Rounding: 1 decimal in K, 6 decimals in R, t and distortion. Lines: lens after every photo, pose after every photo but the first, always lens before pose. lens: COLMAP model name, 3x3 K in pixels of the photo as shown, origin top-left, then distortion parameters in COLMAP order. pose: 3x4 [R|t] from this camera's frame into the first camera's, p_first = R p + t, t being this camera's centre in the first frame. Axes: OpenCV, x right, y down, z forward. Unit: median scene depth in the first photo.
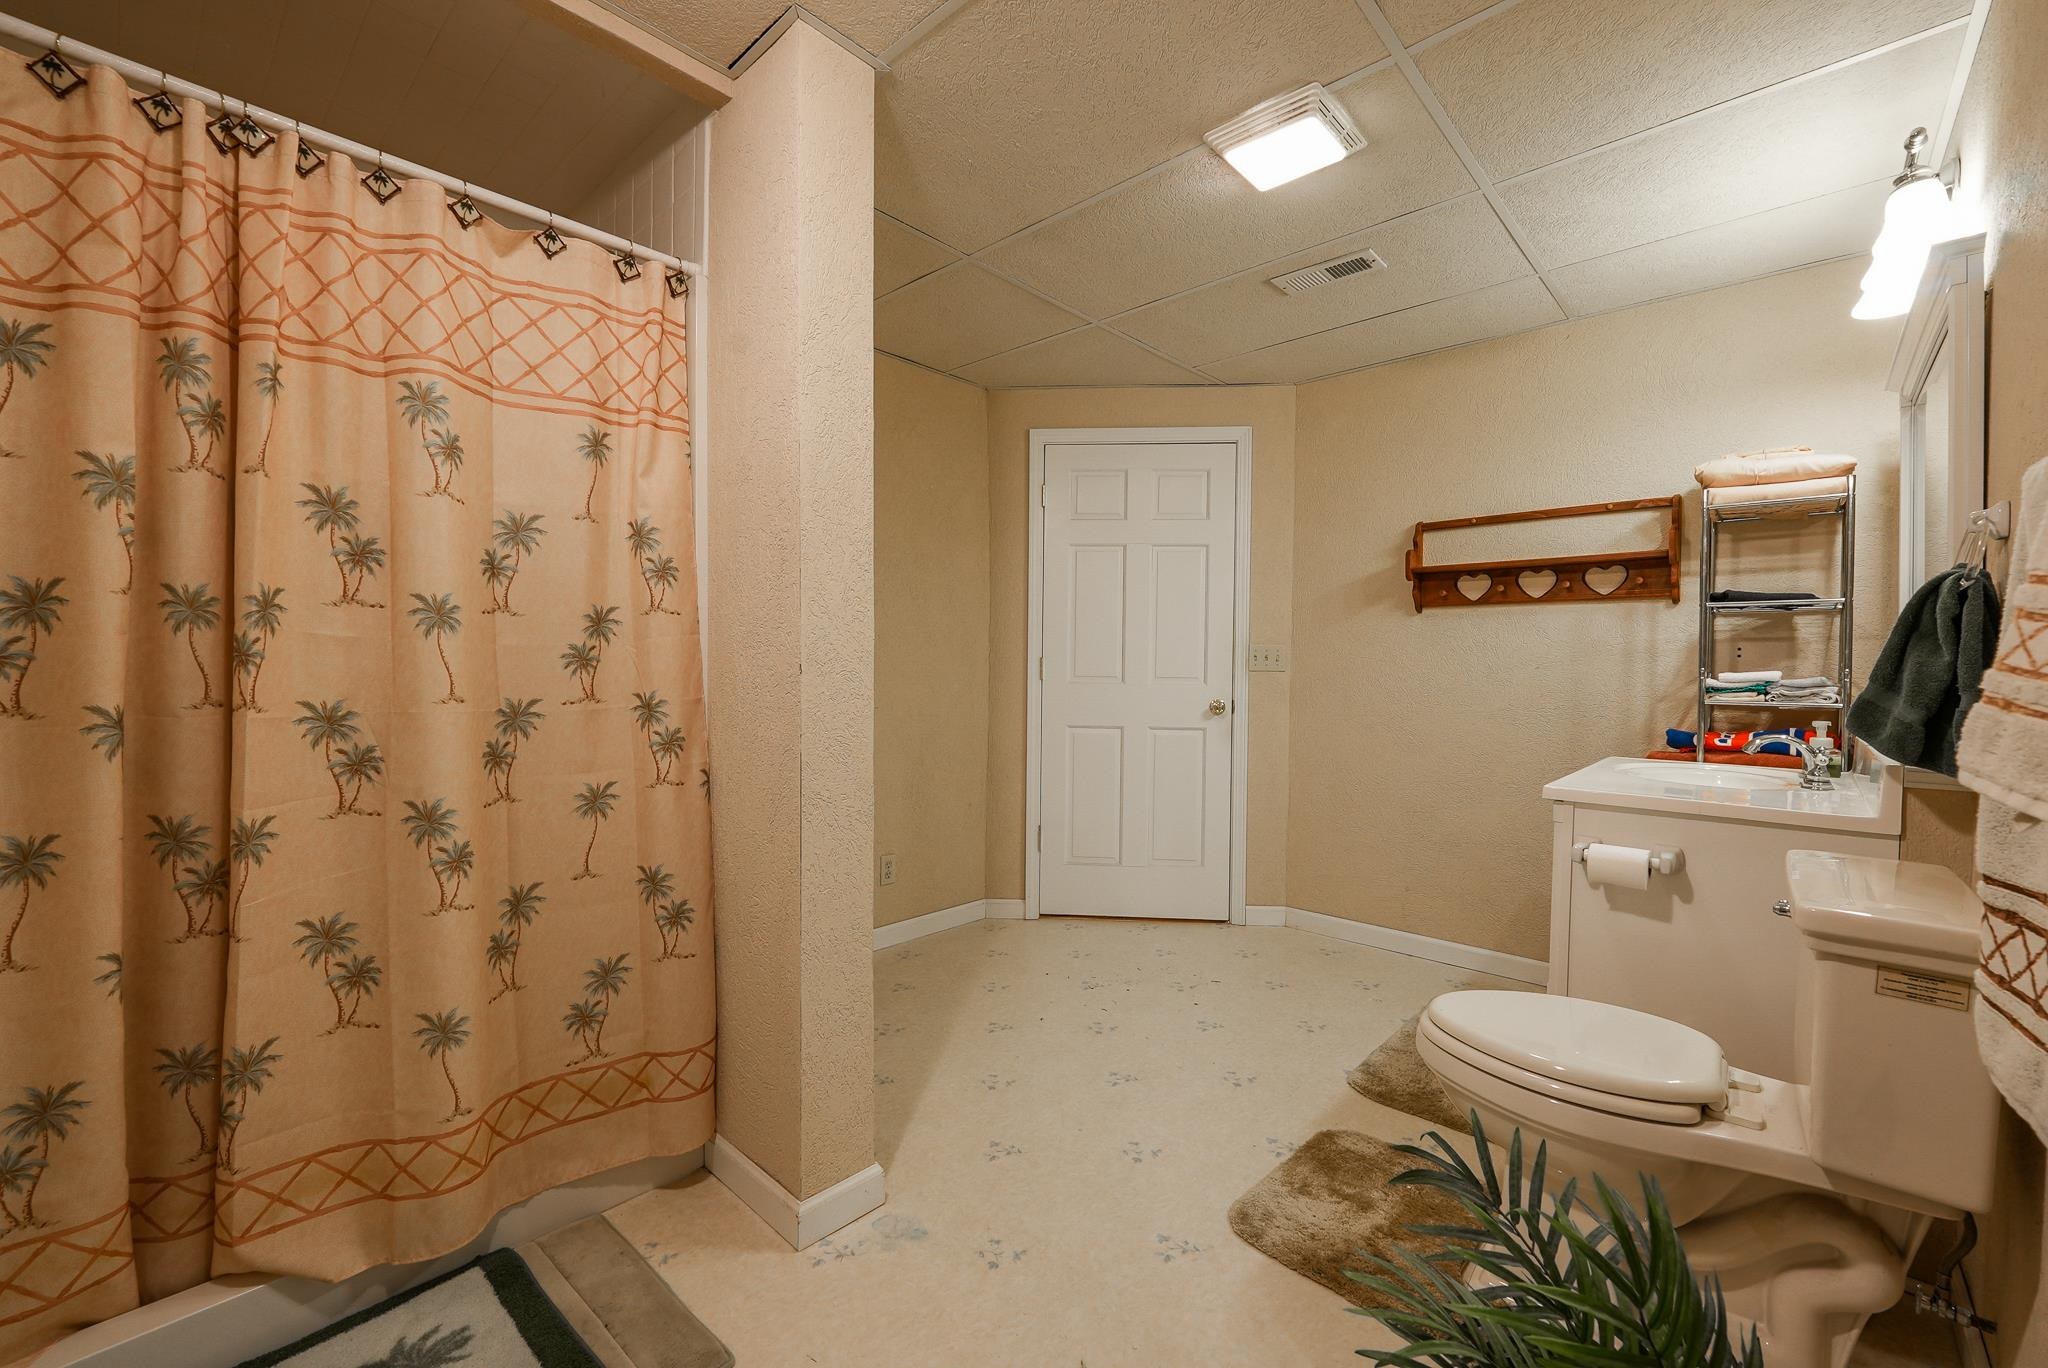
lens RADIAL K [[833.4, 0, 1024.4], [0, 833.4, 681.3], [0, 0, 1]] dist [-0.011819, 0.000202]
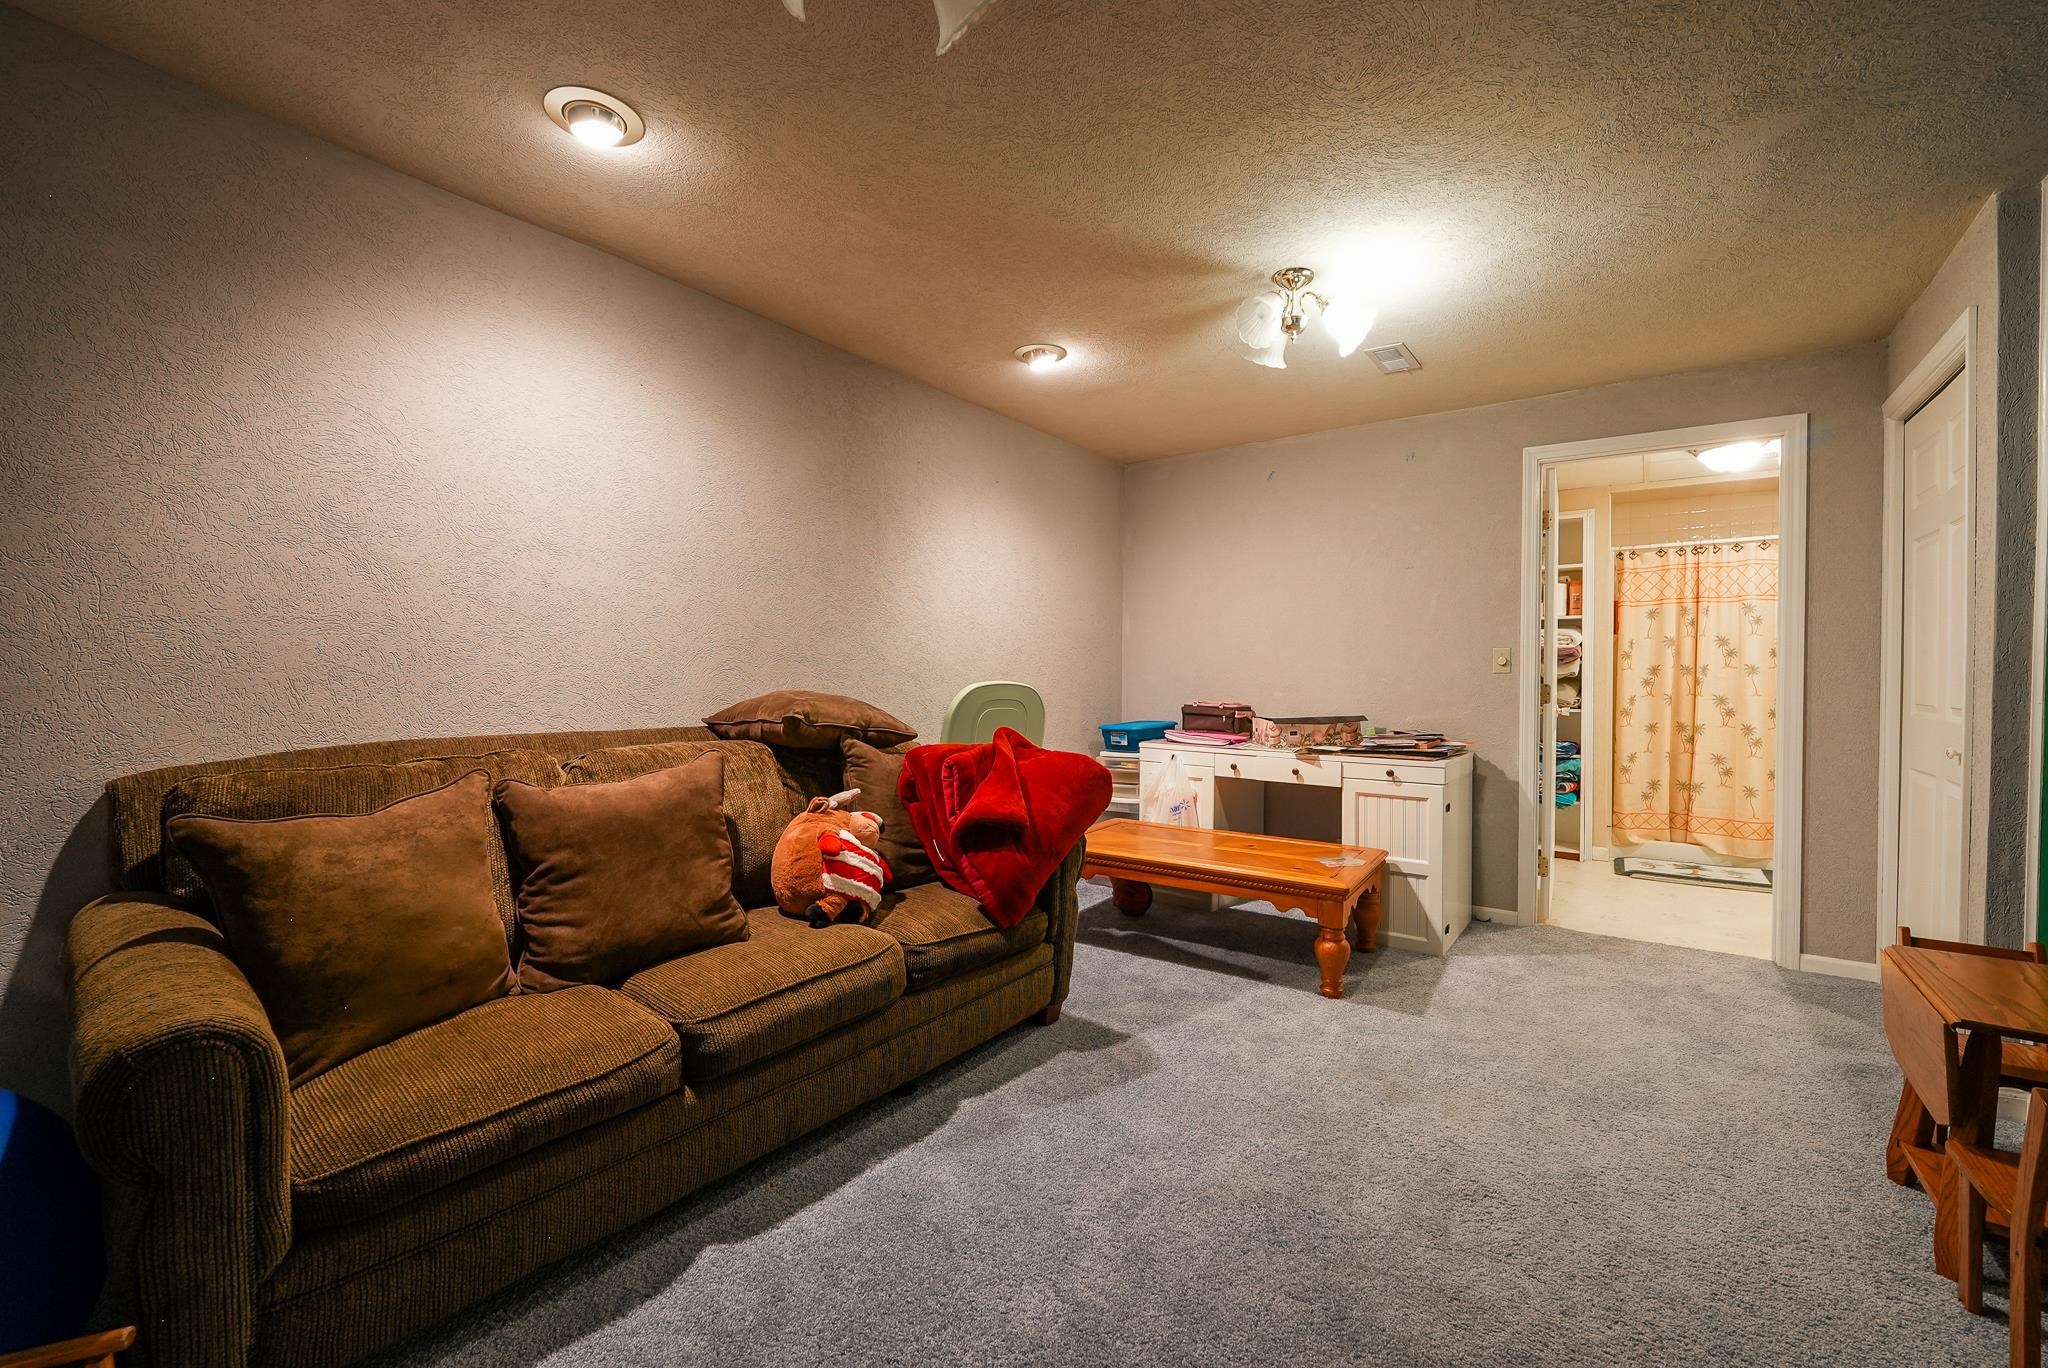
lens RADIAL K [[833.4, 0, 1024.1], [0, 833.4, 687.3], [0, 0, 1]] dist [-0.011819, 0.000202]
pose [[0.104351, 0.008935, -0.994500, 2.588050], [-0.015028, 0.999860, 0.007406, 0.011927], [0.994427, 0.014172, 0.104470, -2.558699]]
